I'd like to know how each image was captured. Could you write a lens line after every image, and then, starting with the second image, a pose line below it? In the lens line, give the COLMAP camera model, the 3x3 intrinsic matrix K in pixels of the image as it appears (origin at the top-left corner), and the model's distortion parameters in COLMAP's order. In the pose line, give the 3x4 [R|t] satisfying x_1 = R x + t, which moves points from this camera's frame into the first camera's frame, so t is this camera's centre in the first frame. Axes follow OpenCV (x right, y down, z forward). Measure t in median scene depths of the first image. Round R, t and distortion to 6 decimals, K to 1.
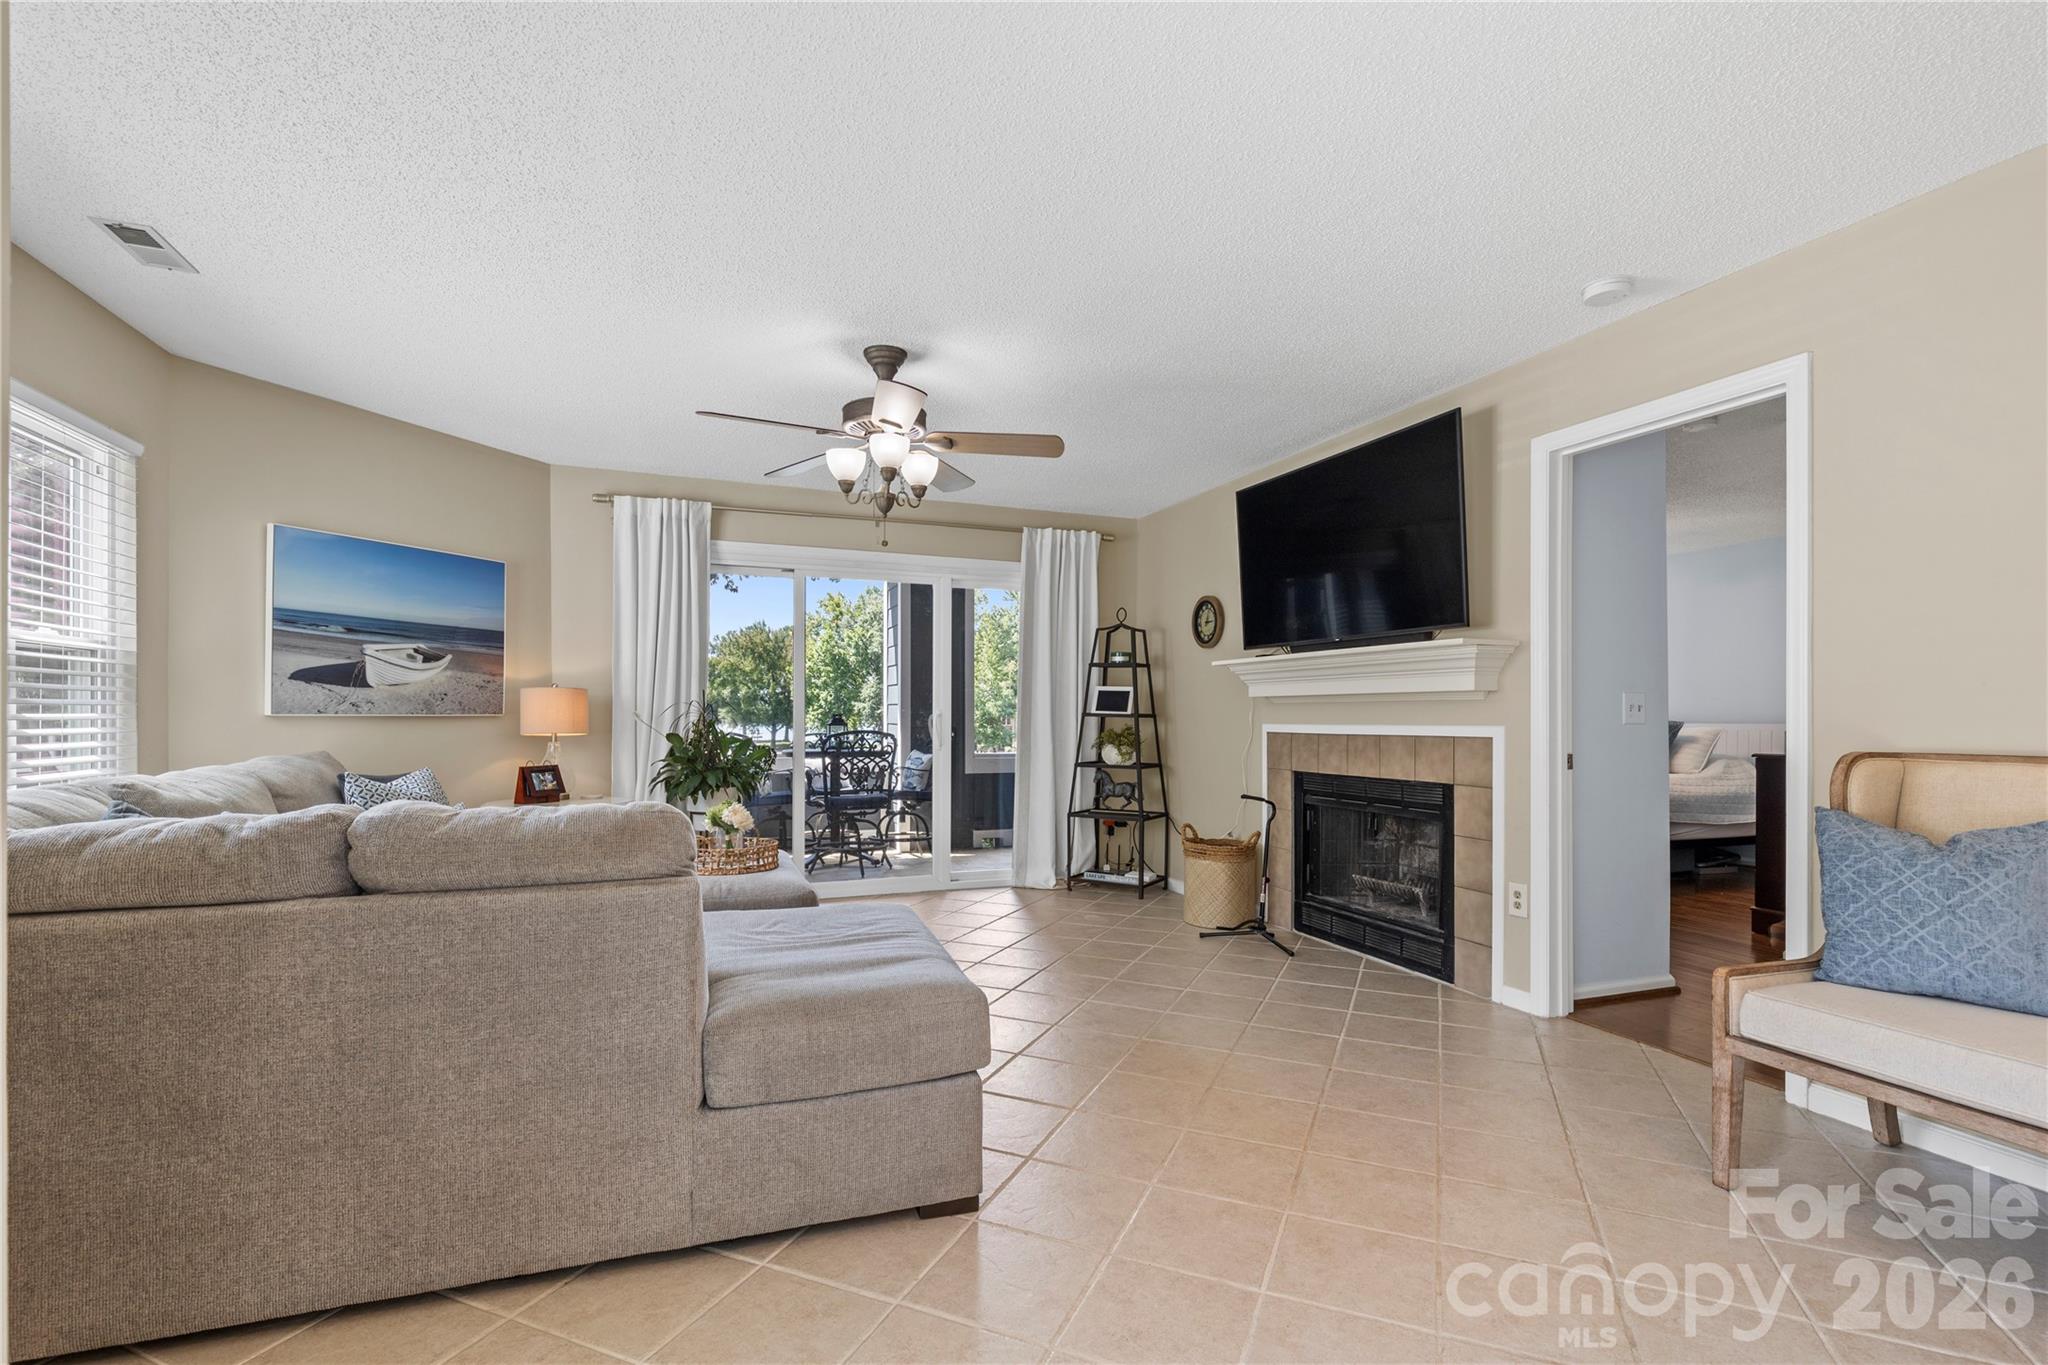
lens RADIAL K [[933.4, 0, 1039.8], [0, 933.4, 692.9], [0, 0, 1]] dist [0.010678, -0.000976]
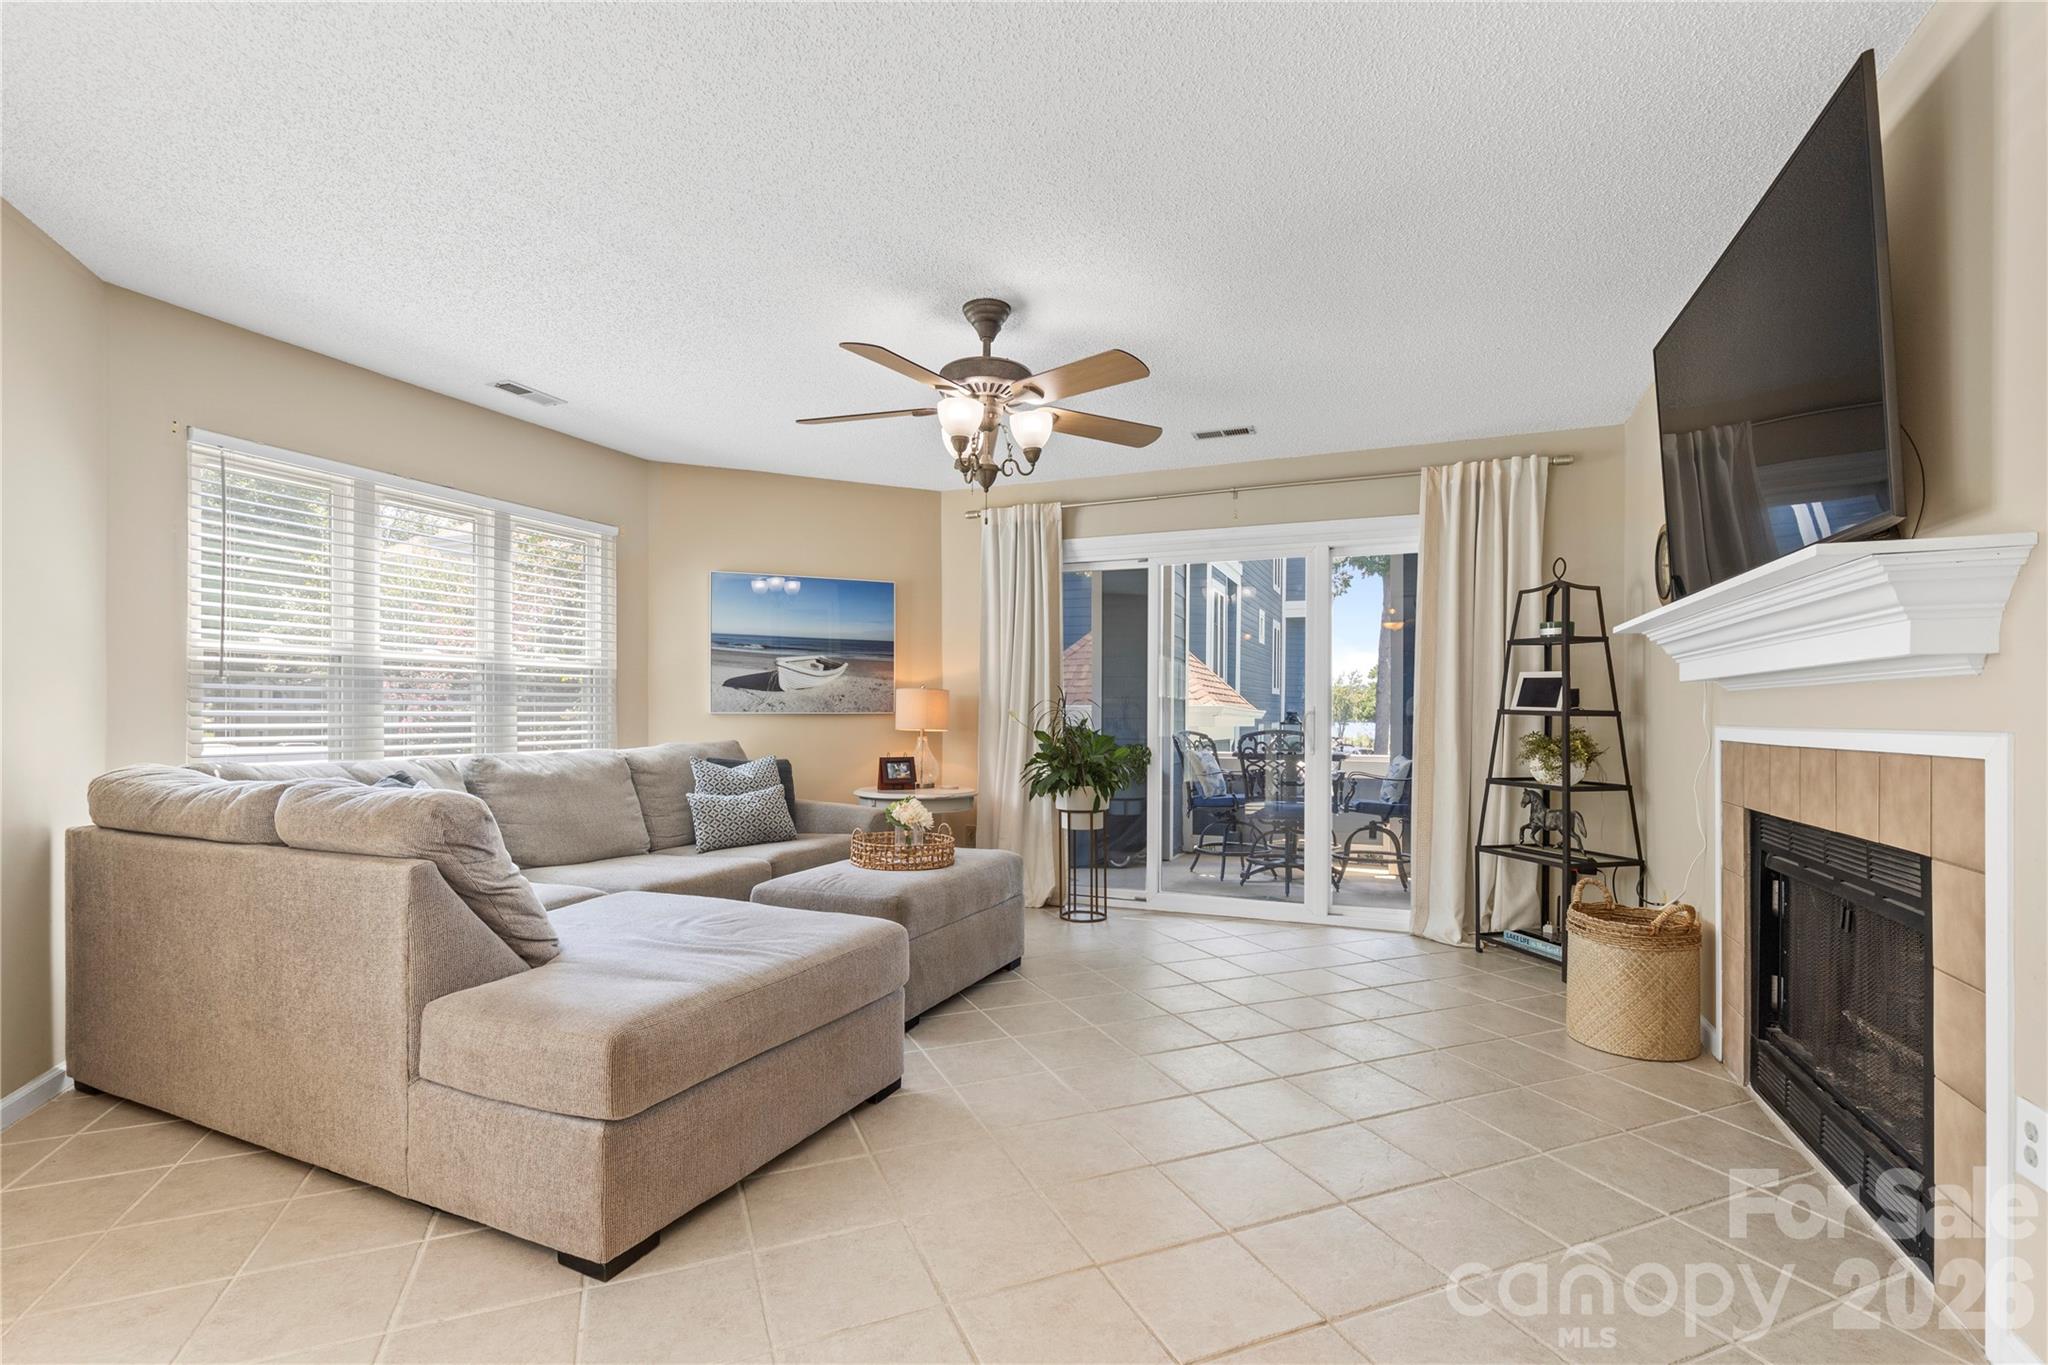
lens RADIAL K [[933.4, 0, 1024.6], [0, 933.4, 691.8], [0, 0, 1]] dist [0.010678, -0.000976]
pose [[0.721848, -0.017236, -0.691837, 0.376608], [0.017140, 0.999828, -0.007026, 0.008897], [0.691839, -0.006786, 0.722019, 0.295068]]
